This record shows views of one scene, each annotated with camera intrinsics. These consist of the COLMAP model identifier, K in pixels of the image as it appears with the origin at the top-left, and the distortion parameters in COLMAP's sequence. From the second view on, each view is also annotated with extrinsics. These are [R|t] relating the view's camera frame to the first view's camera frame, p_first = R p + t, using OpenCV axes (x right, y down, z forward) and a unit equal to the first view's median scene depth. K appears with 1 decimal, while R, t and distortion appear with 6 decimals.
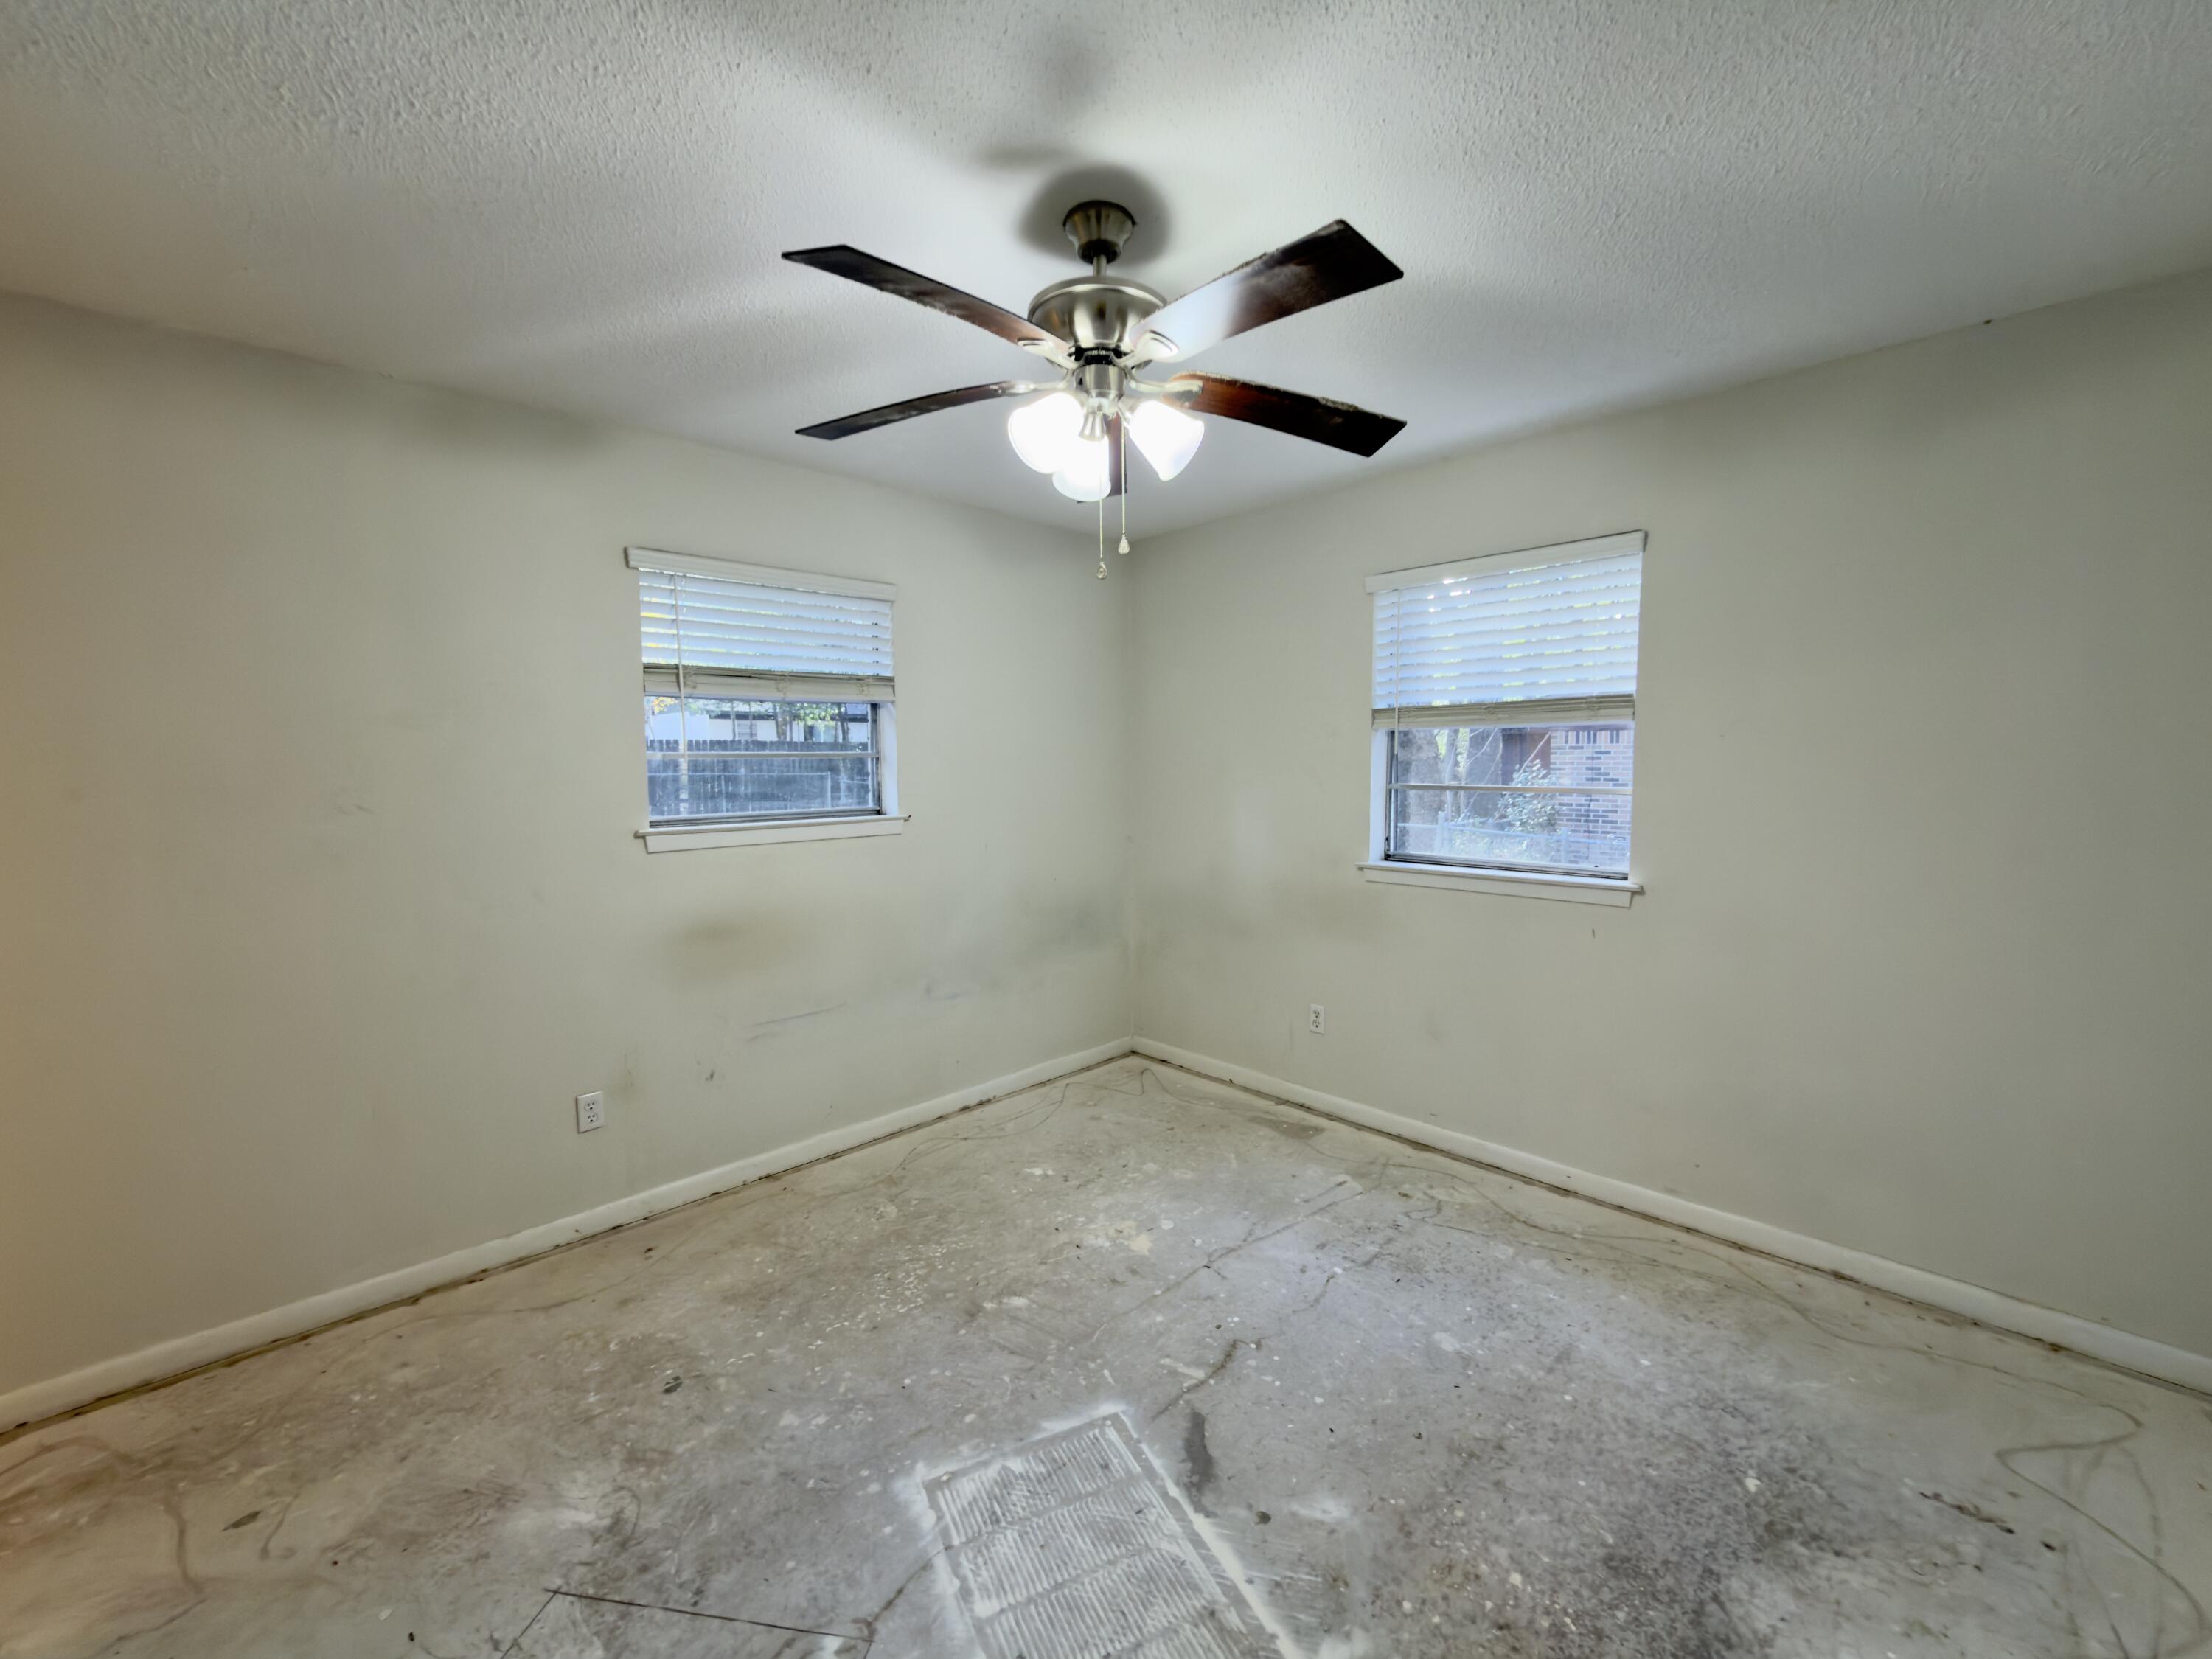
lens RADIAL K [[884.3, 0, 1106.0], [0, 884.3, 829.5], [0, 0, 1]] dist [0.000347, -0.000092]
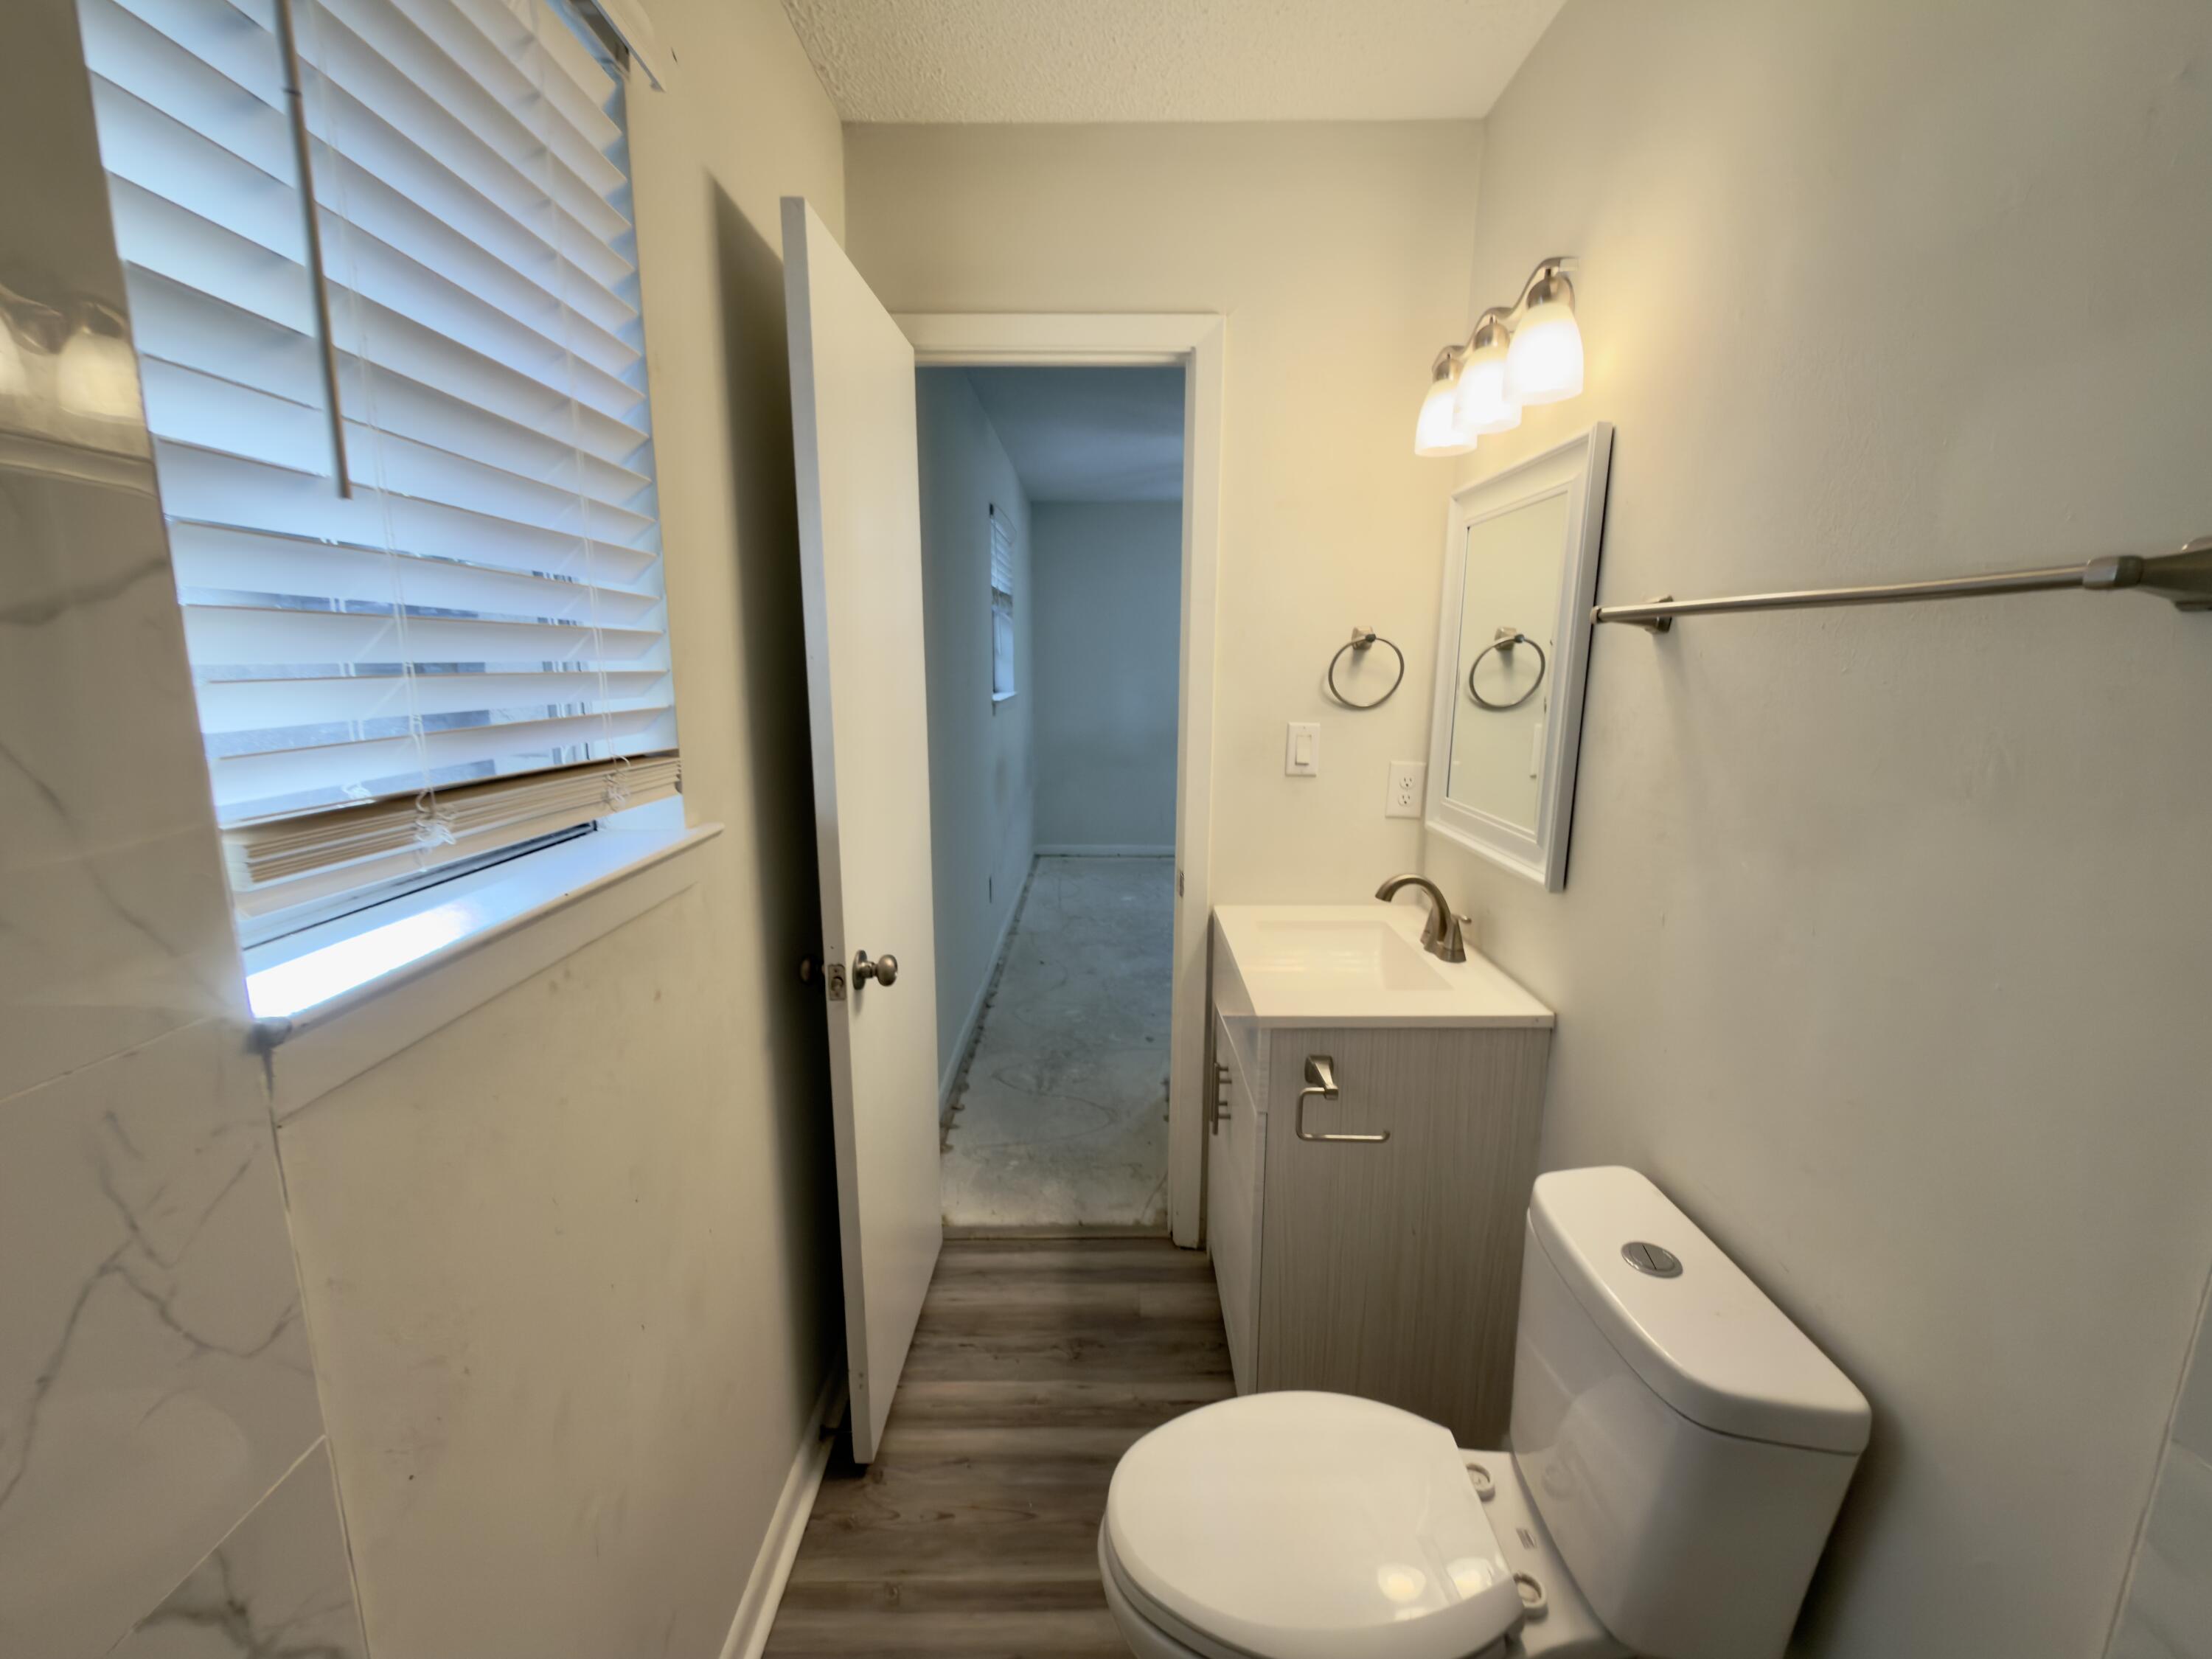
lens RADIAL K [[884.3, 0, 1106.0], [0, 884.3, 829.5], [0, 0, 1]] dist [0.000347, -0.000092]
pose [[0.697234, -0.125312, 0.705805, -2.213119], [0.045336, 0.990339, 0.131044, 0.048939], [-0.715408, -0.059370, 0.696180, -0.258358]]
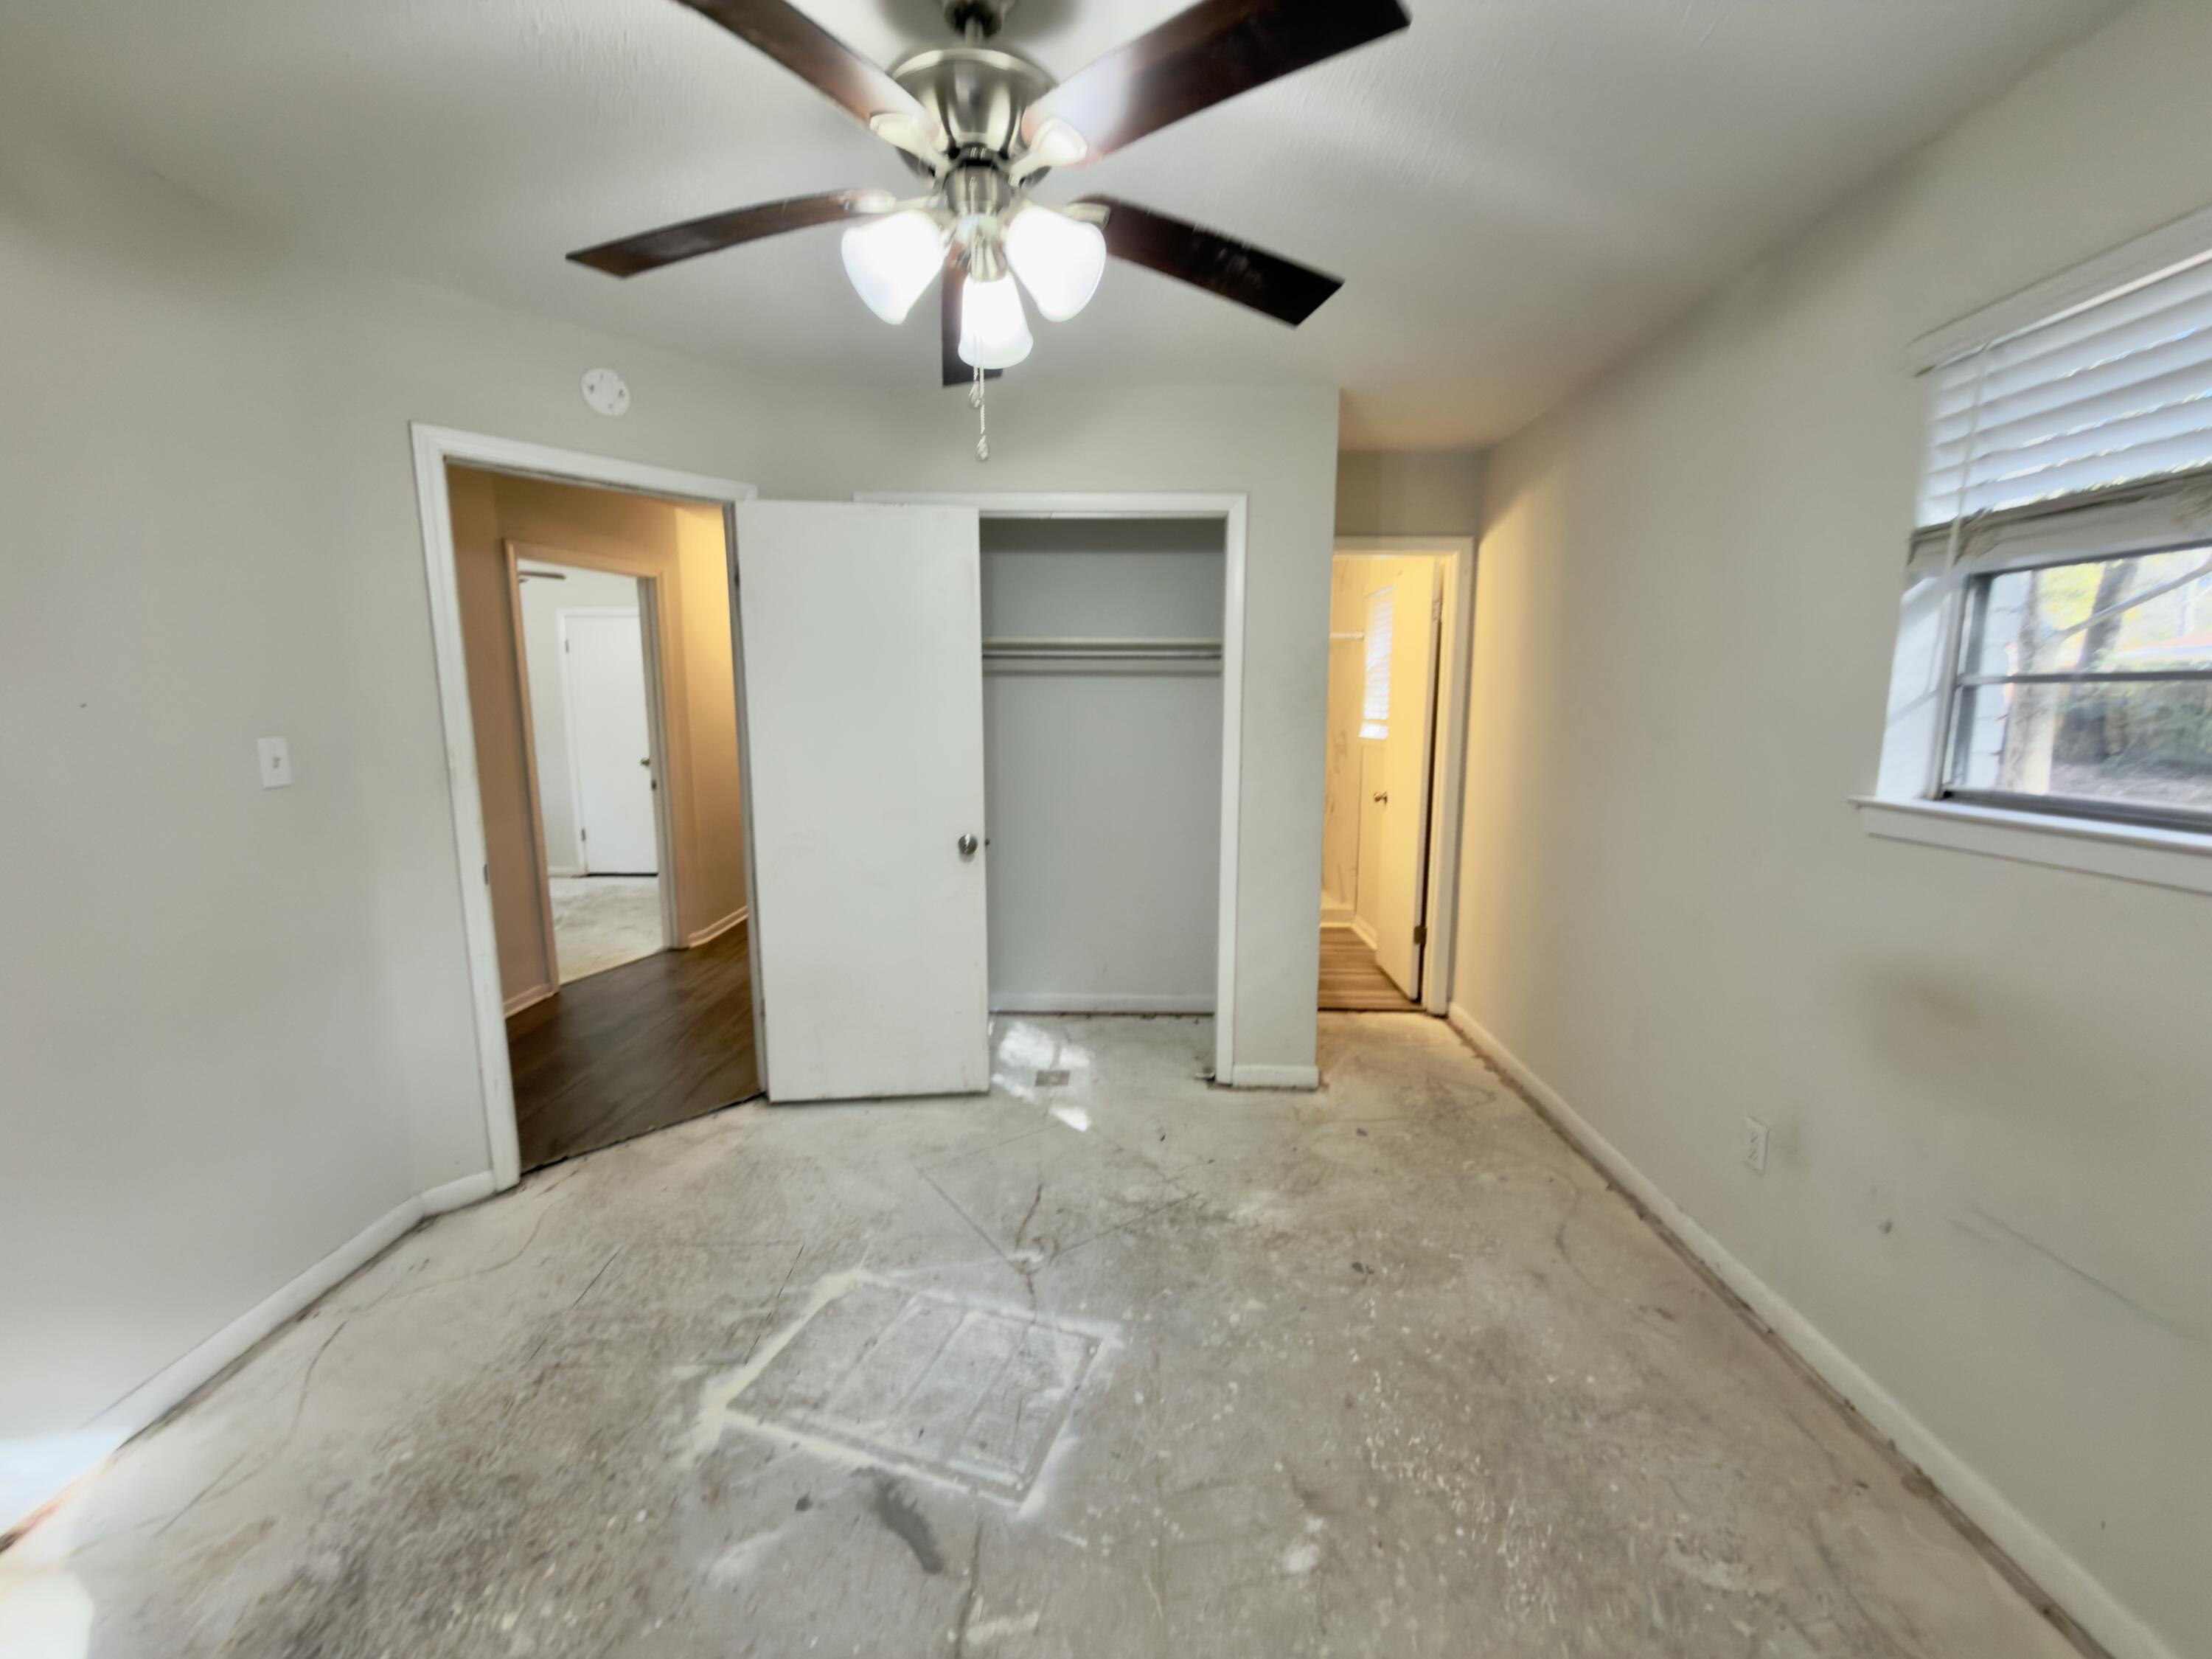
lens RADIAL K [[884.3, 0, 1106.0], [0, 884.3, 829.5], [0, 0, 1]] dist [0.000347, -0.000092]
pose [[-0.703688, 0.109874, -0.701962, 0.489739], [-0.052291, 0.977283, 0.205388, -0.118447], [0.708582, 0.181235, -0.681957, 1.598511]]
